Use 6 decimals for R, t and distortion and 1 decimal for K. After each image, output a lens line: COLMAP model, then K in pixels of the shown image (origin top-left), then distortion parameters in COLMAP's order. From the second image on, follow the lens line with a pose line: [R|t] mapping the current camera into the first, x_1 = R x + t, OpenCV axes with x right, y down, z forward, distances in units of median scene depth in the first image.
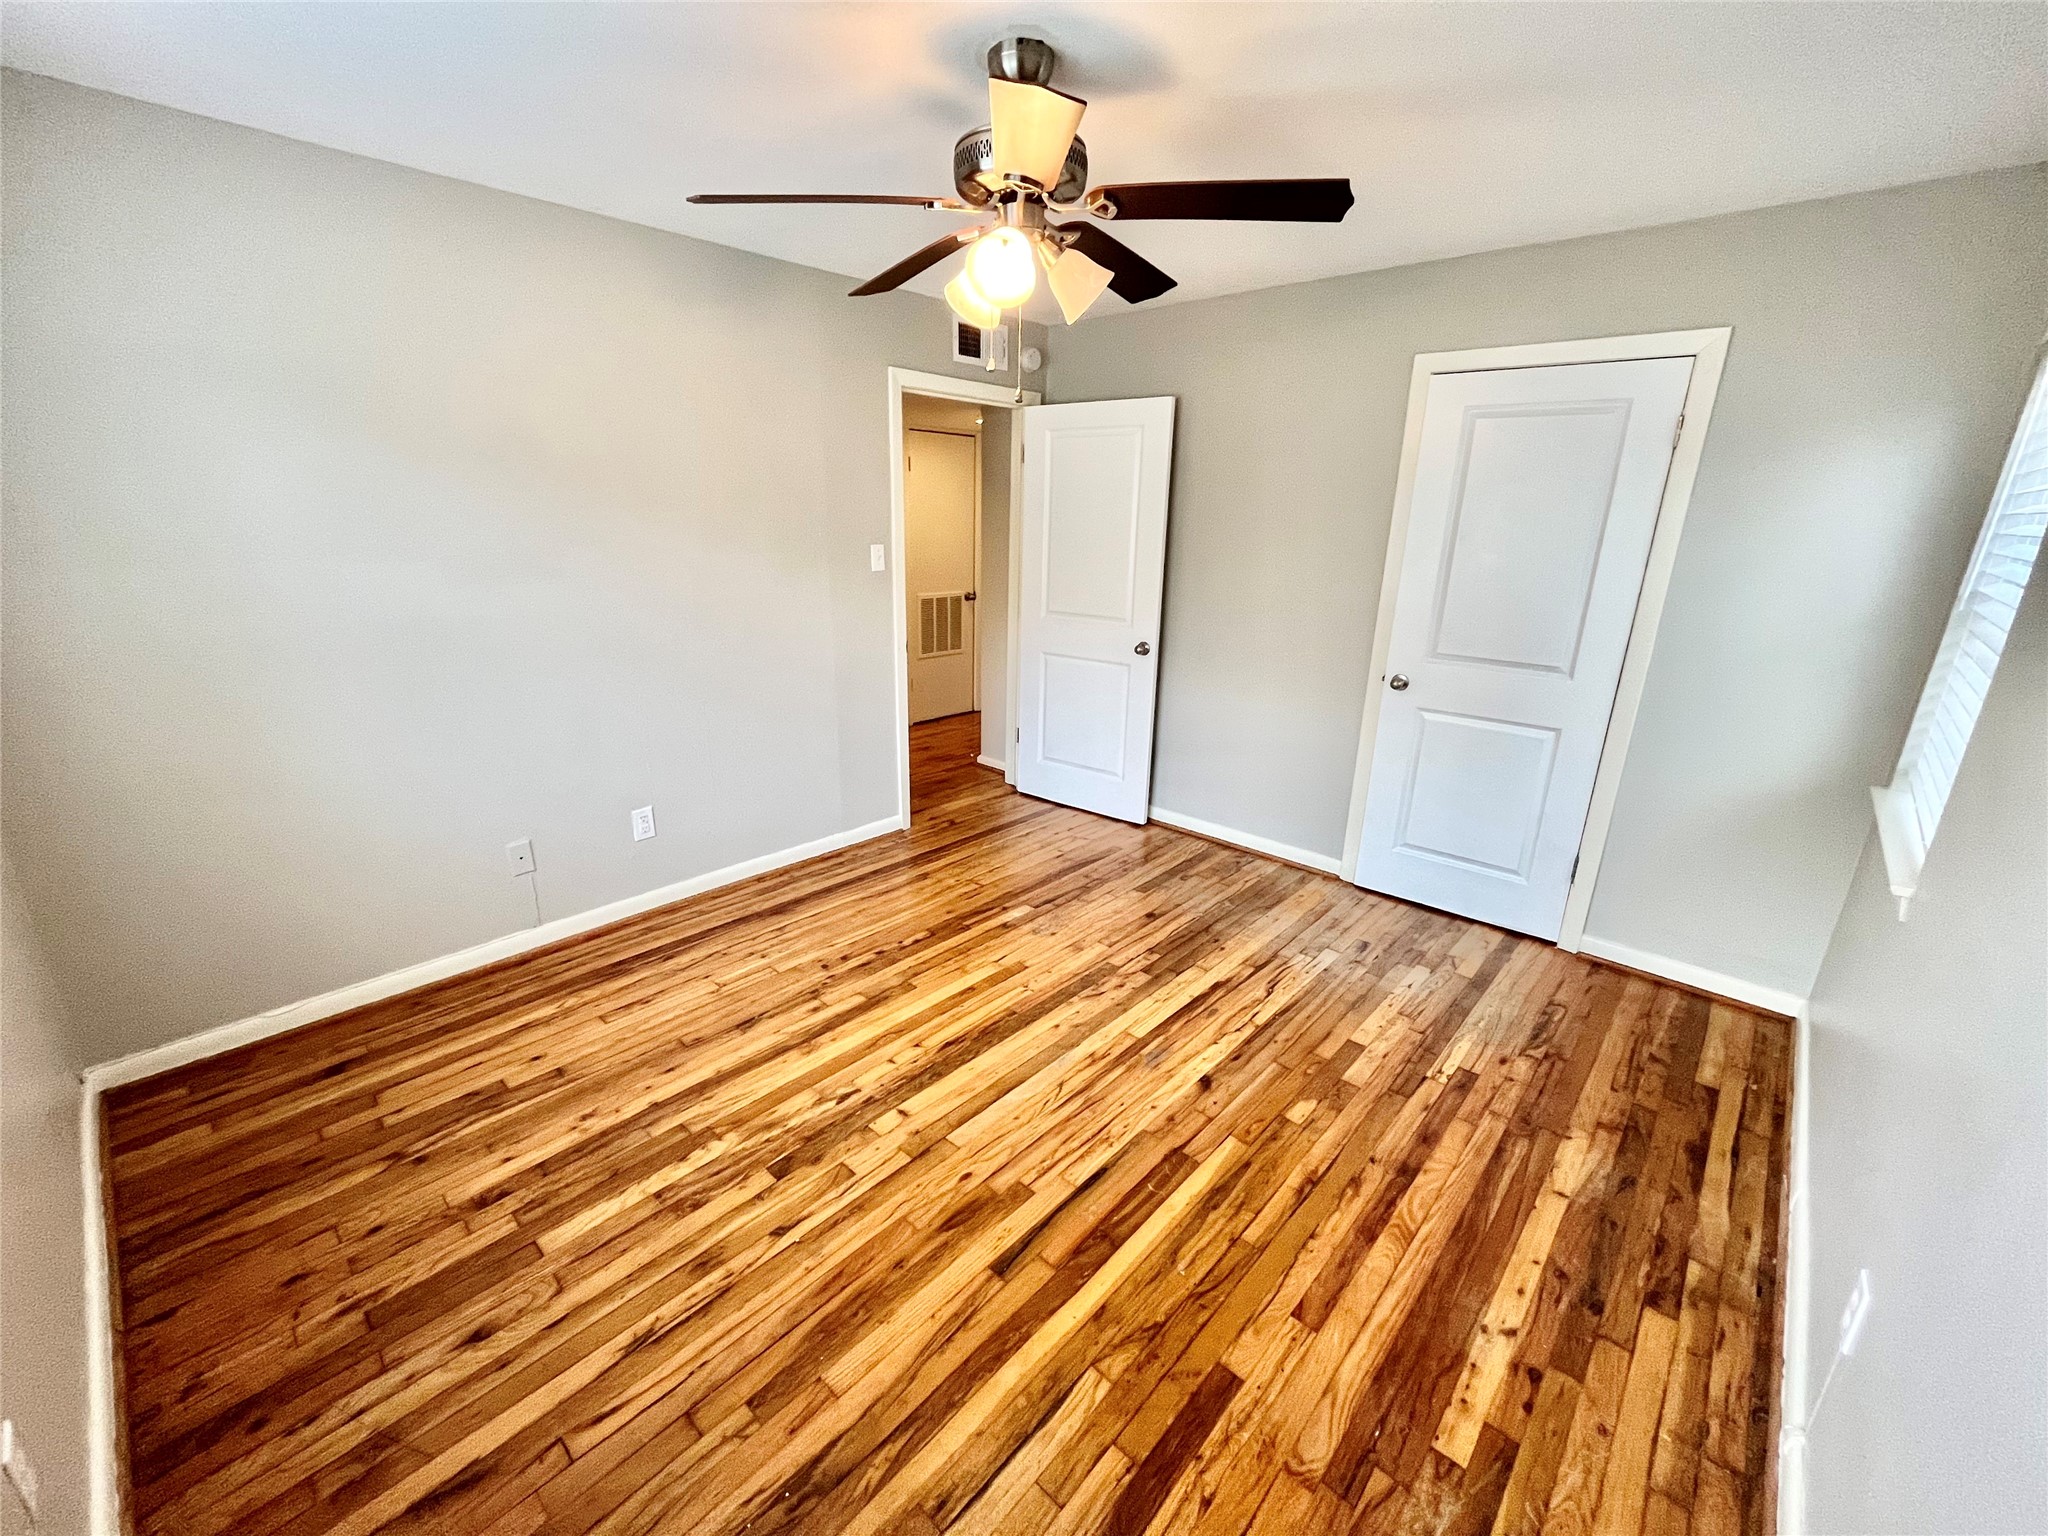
lens RADIAL K [[829.4, 0, 1027.8], [0, 829.4, 774.3], [0, 0, 1]] dist [-0.004748, 0.000146]
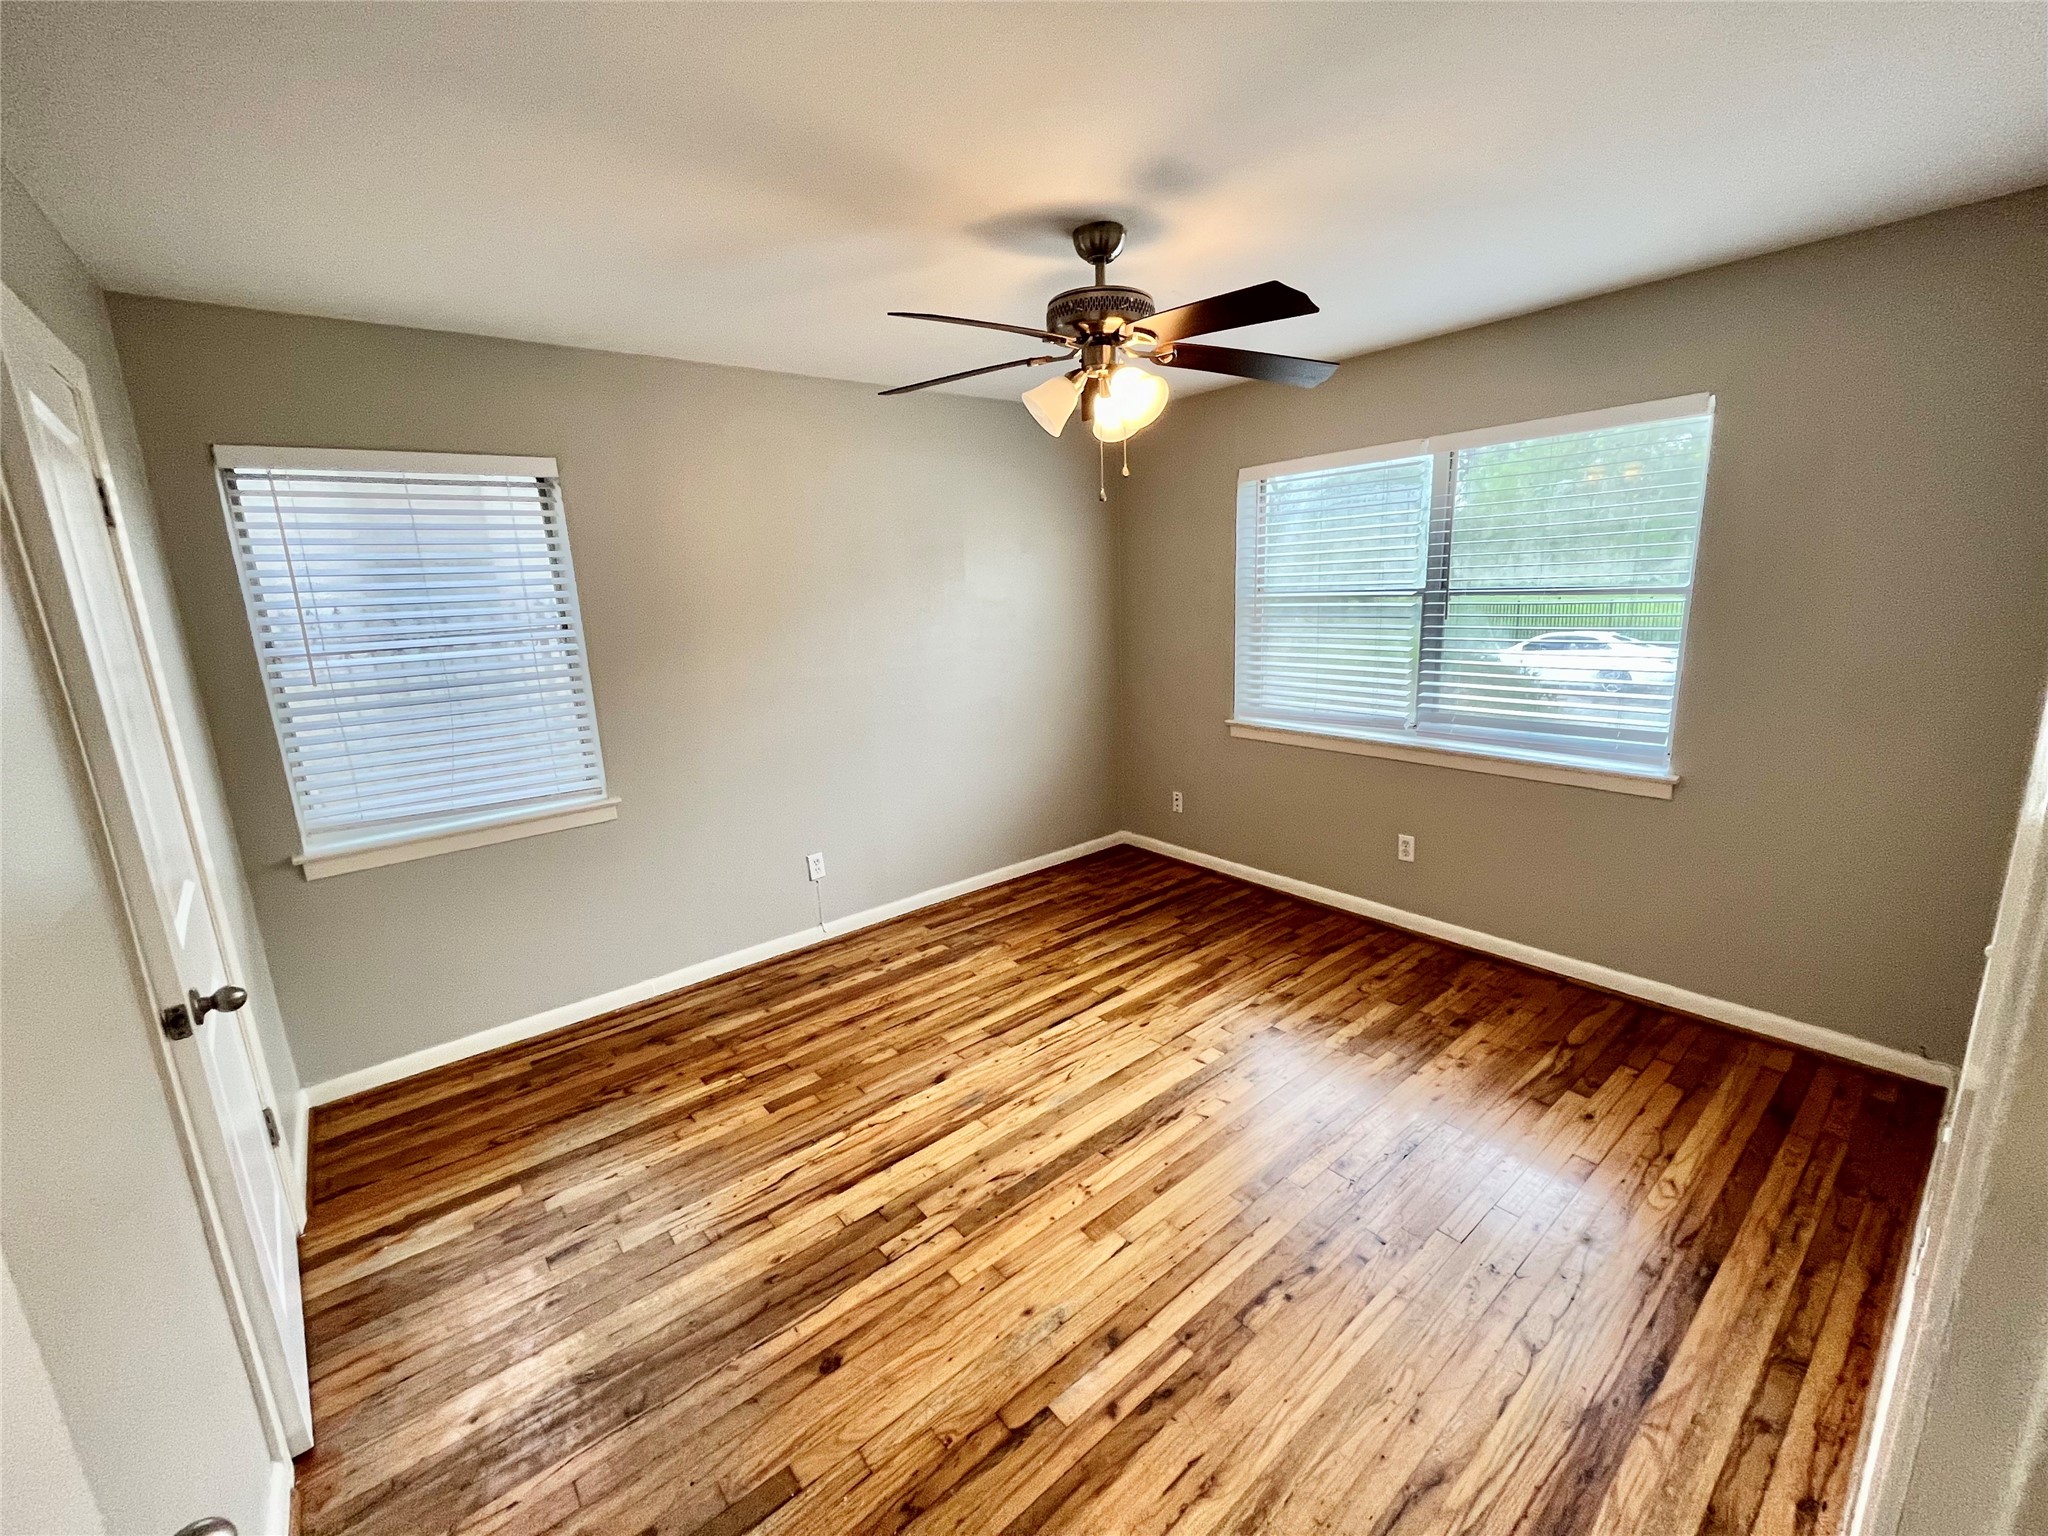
lens RADIAL K [[829.4, 0, 1021.5], [0, 829.4, 761.6], [0, 0, 1]] dist [-0.004748, 0.000146]
pose [[-0.988911, -0.011845, 0.148039, -0.062423], [0.064868, 0.862250, 0.502312, -0.594186], [-0.133596, 0.506344, -0.851920, 1.795134]]
